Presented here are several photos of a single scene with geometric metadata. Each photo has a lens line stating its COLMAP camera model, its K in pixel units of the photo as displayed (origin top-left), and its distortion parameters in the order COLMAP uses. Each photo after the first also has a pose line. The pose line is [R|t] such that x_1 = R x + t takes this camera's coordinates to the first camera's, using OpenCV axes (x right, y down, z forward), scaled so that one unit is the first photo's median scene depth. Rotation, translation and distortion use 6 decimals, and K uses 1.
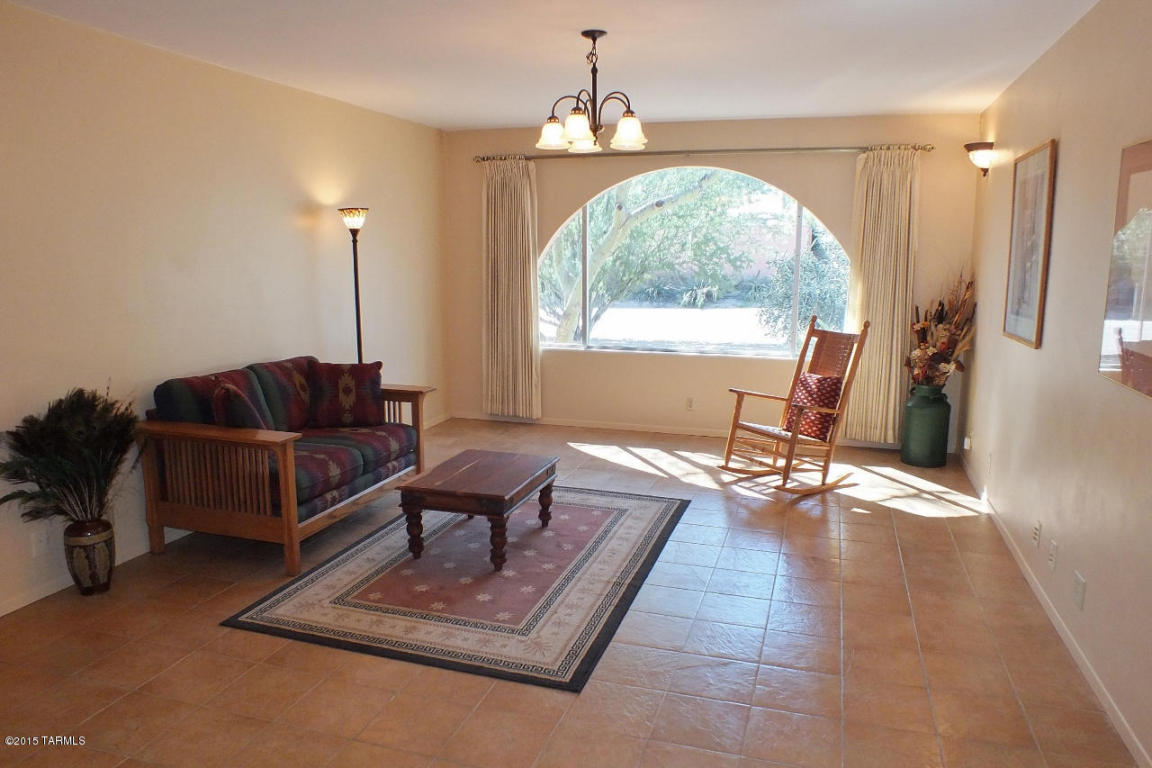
lens RADIAL K [[800.3, 0, 576.0], [0, 800.3, 384.0], [0, 0, 1]] dist [-0.034375, -0.000631]
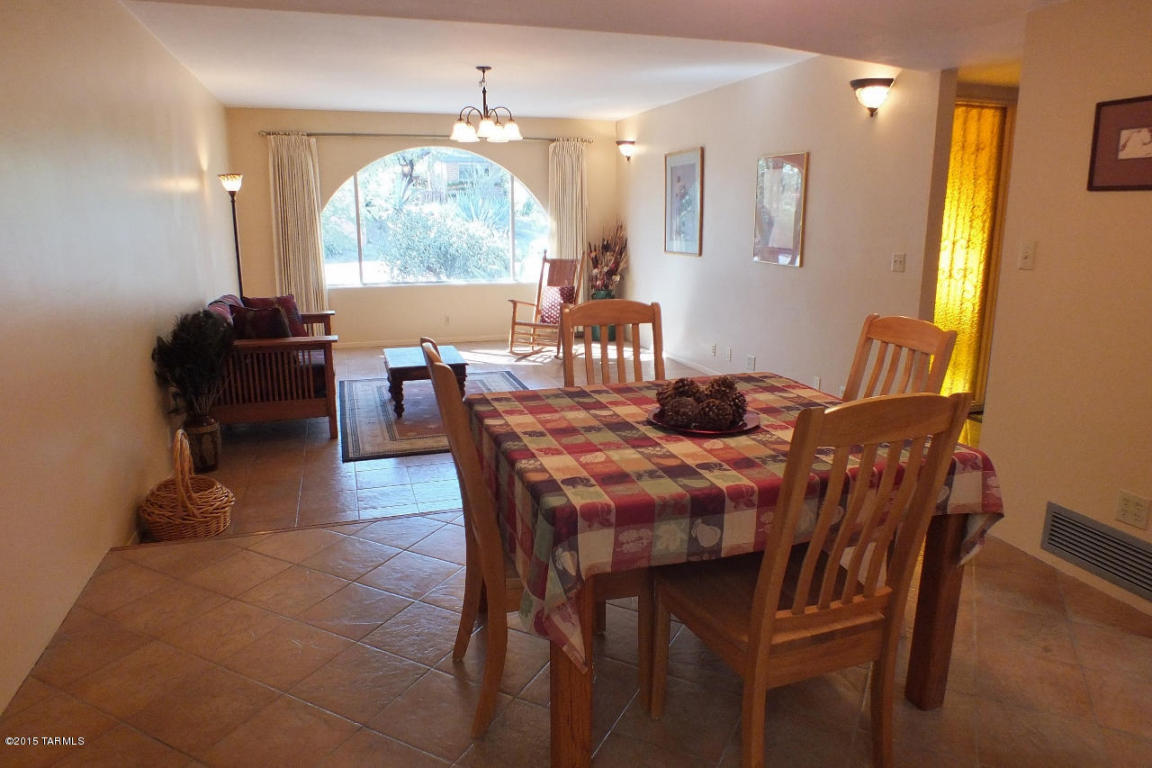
lens RADIAL K [[756.0, 0, 579.6], [0, 756.0, 384.7], [0, 0, 1]] dist [-0.050343, -0.000684]
pose [[0.808861, -0.136392, 0.571963, -0.533842], [0.103364, 0.990560, 0.090037, 0.050707], [-0.578844, -0.013707, 0.815323, -0.239236]]
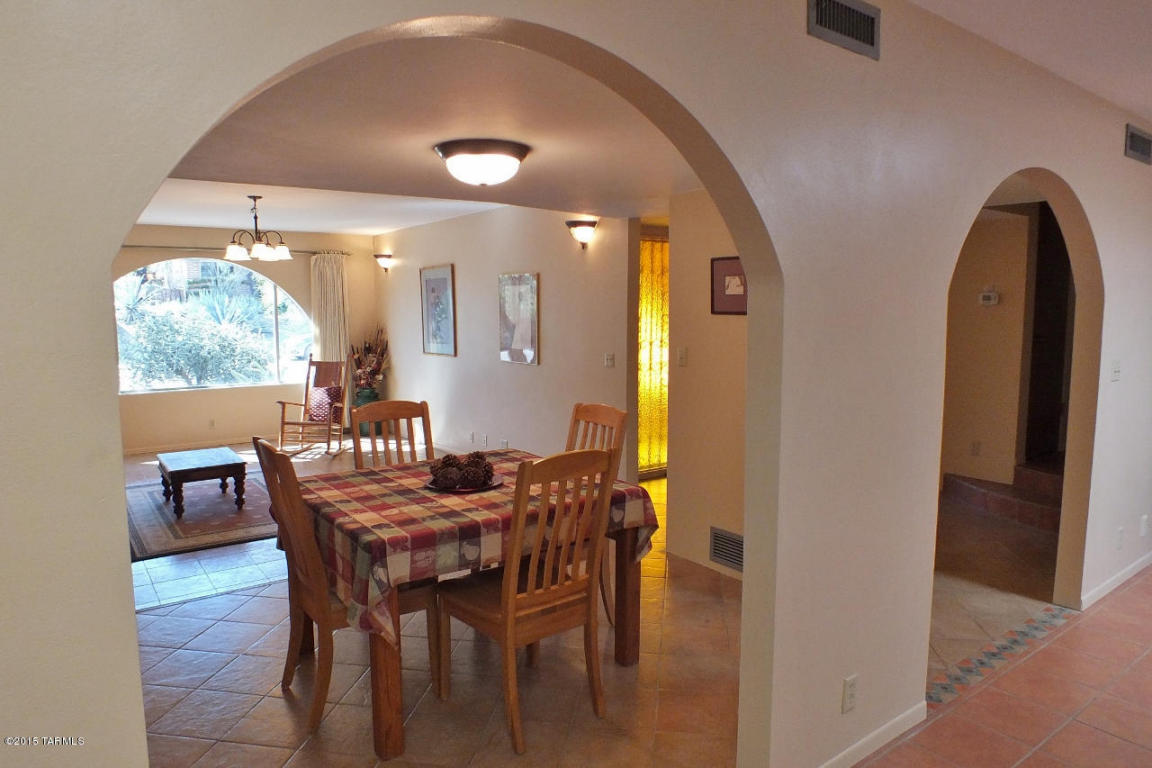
lens RADIAL K [[756.0, 0, 579.6], [0, 756.0, 384.7], [0, 0, 1]] dist [-0.050343, -0.000684]
pose [[0.582468, -0.093751, 0.807429, -0.659213], [0.144938, 0.989387, 0.010322, 0.045104], [-0.799828, 0.111015, 0.589874, -0.367478]]
